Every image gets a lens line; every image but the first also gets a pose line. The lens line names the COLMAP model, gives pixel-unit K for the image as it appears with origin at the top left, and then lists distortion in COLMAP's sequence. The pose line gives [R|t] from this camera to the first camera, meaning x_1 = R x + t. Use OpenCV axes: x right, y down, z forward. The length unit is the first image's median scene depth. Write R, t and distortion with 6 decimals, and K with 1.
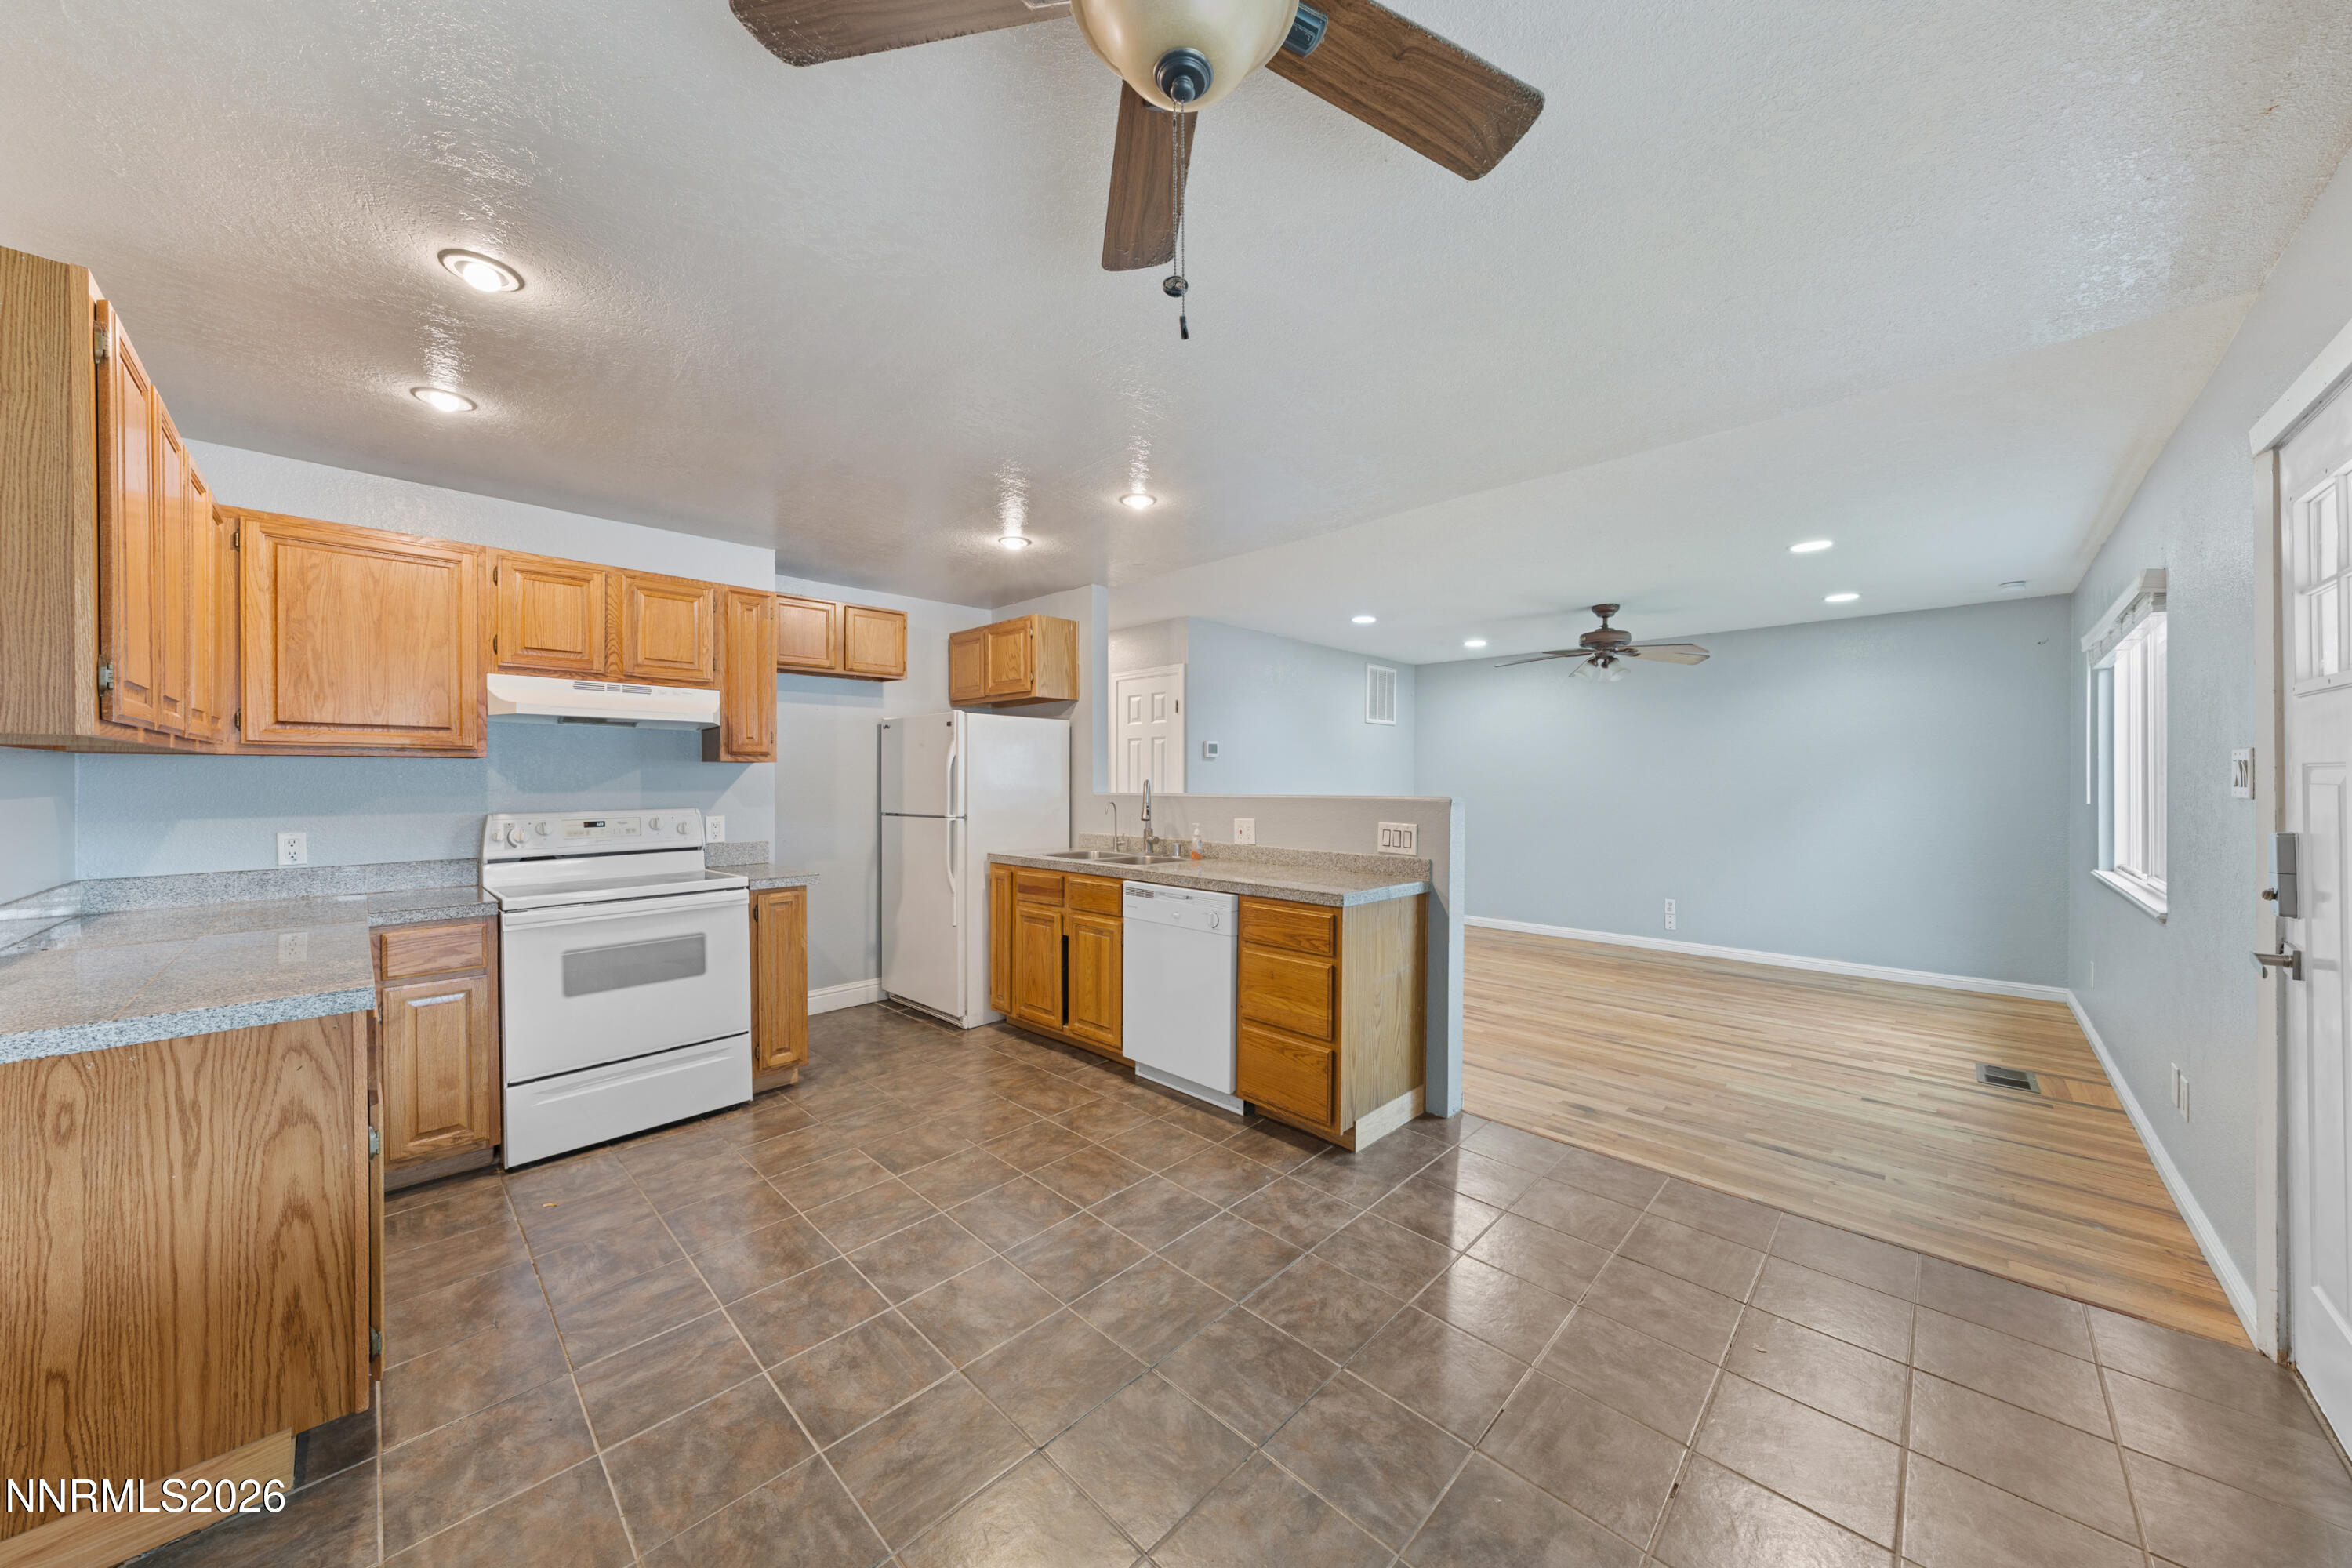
lens RADIAL K [[795.7, 0, 1176.0], [0, 795.7, 784.0], [0, 0, 1]] dist [-0.002080, -0.000259]
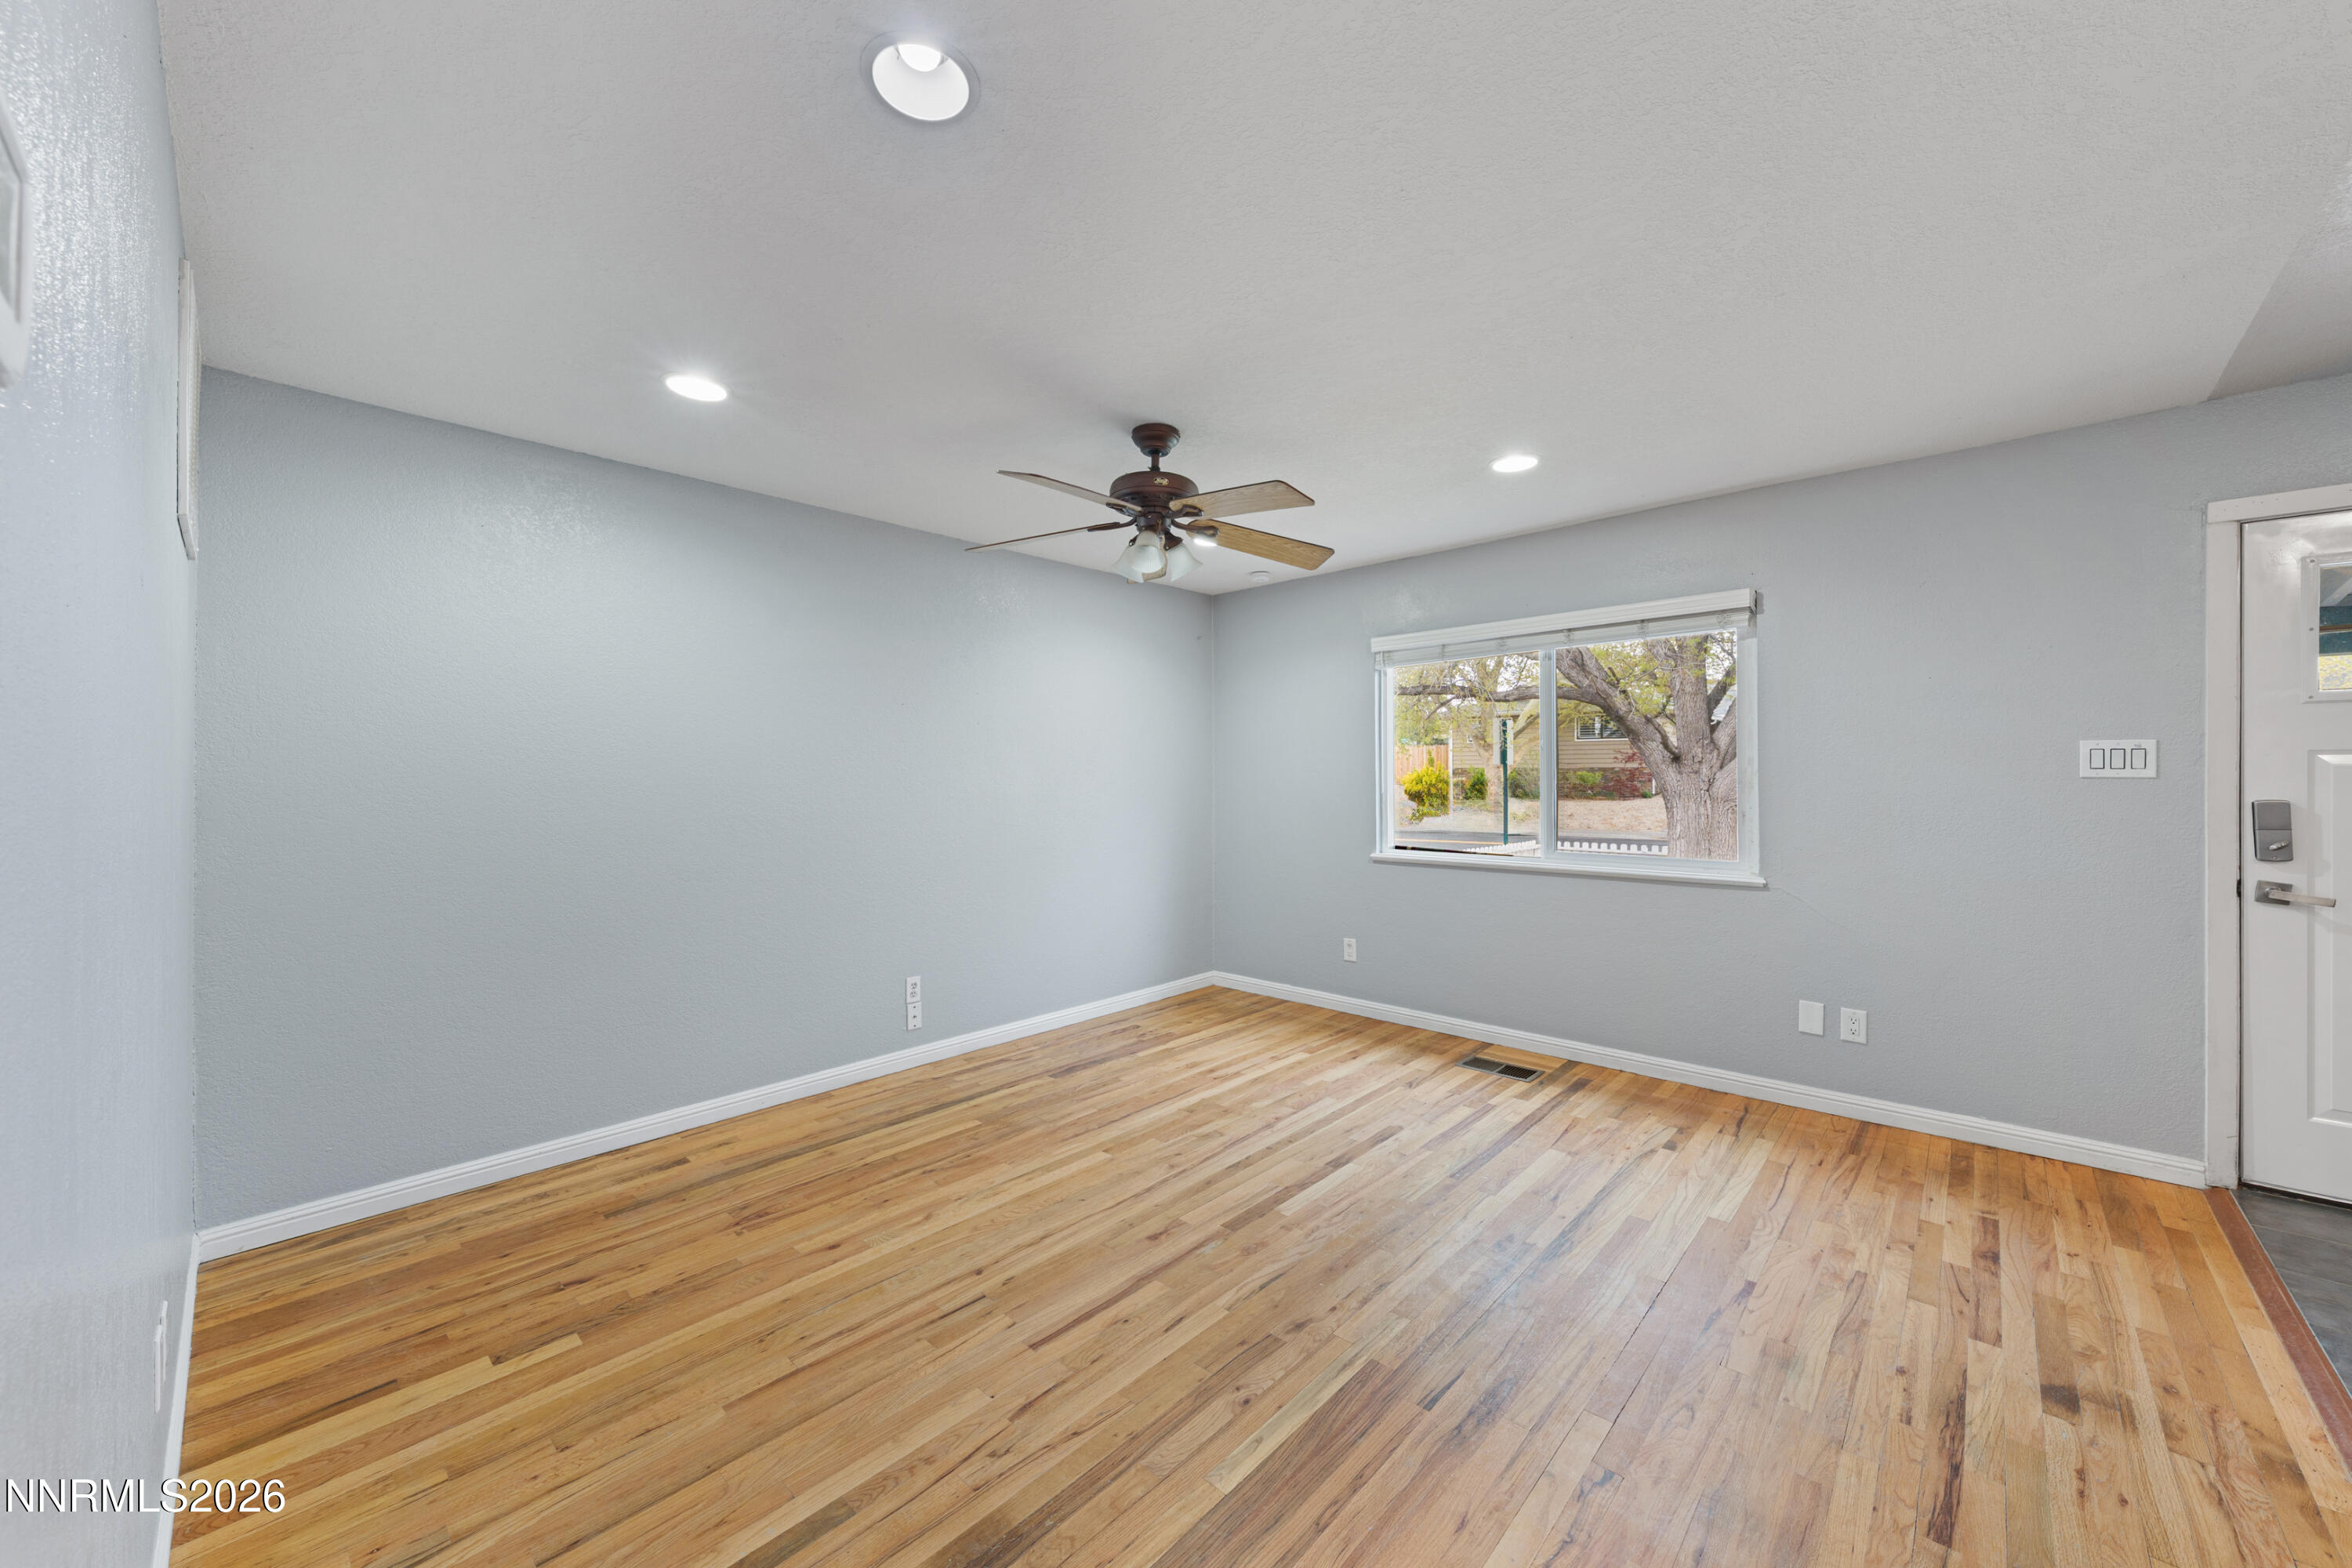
lens RADIAL K [[865.9, 0, 1181.5], [0, 865.9, 780.2], [0, 0, 1]] dist [0.002710, -0.003369]
pose [[-0.026440, -0.003860, 0.999643, -0.030316], [0.008691, 0.999954, 0.004091, 0.000433], [-0.999613, 0.008796, -0.026405, 1.550300]]
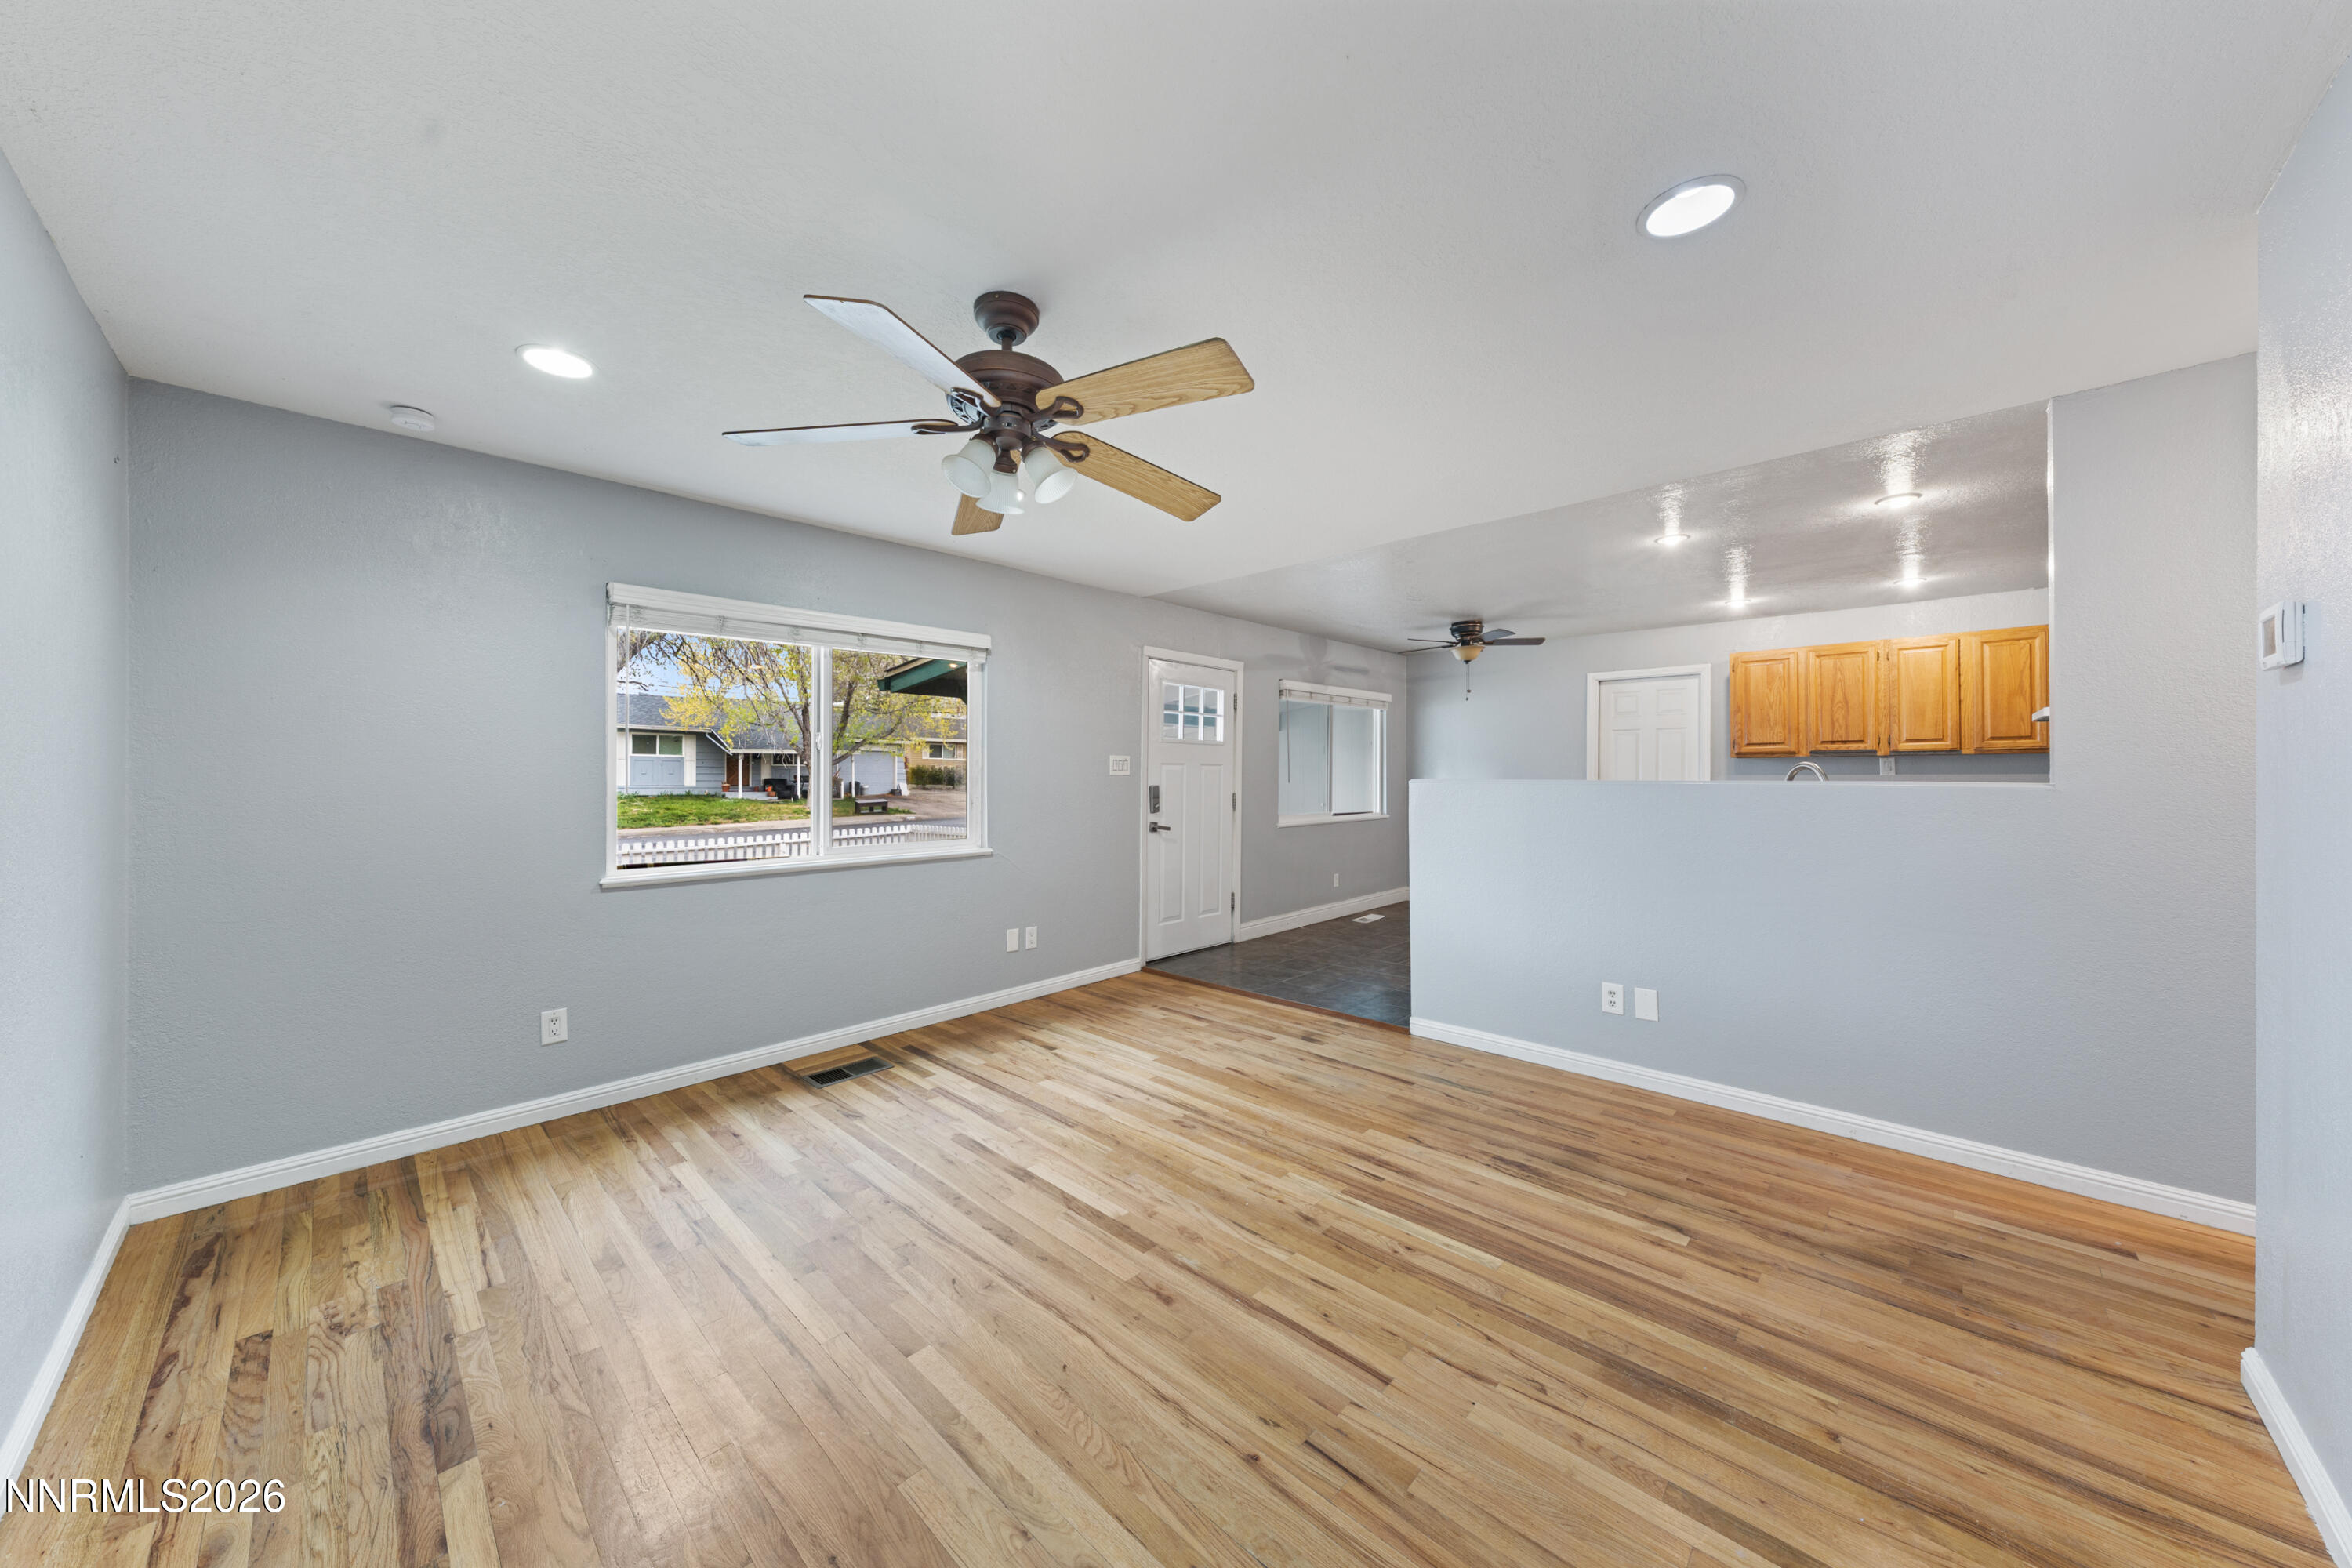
lens RADIAL K [[799.4, 0, 1169.6], [0, 799.4, 771.0], [0, 0, 1]] dist [-0.001090, -0.000147]
pose [[-0.999946, 0.001635, -0.010252, 0.721677], [0.001627, 0.999998, 0.000726, 0.001741], [0.010253, 0.000709, -0.999947, 2.157449]]
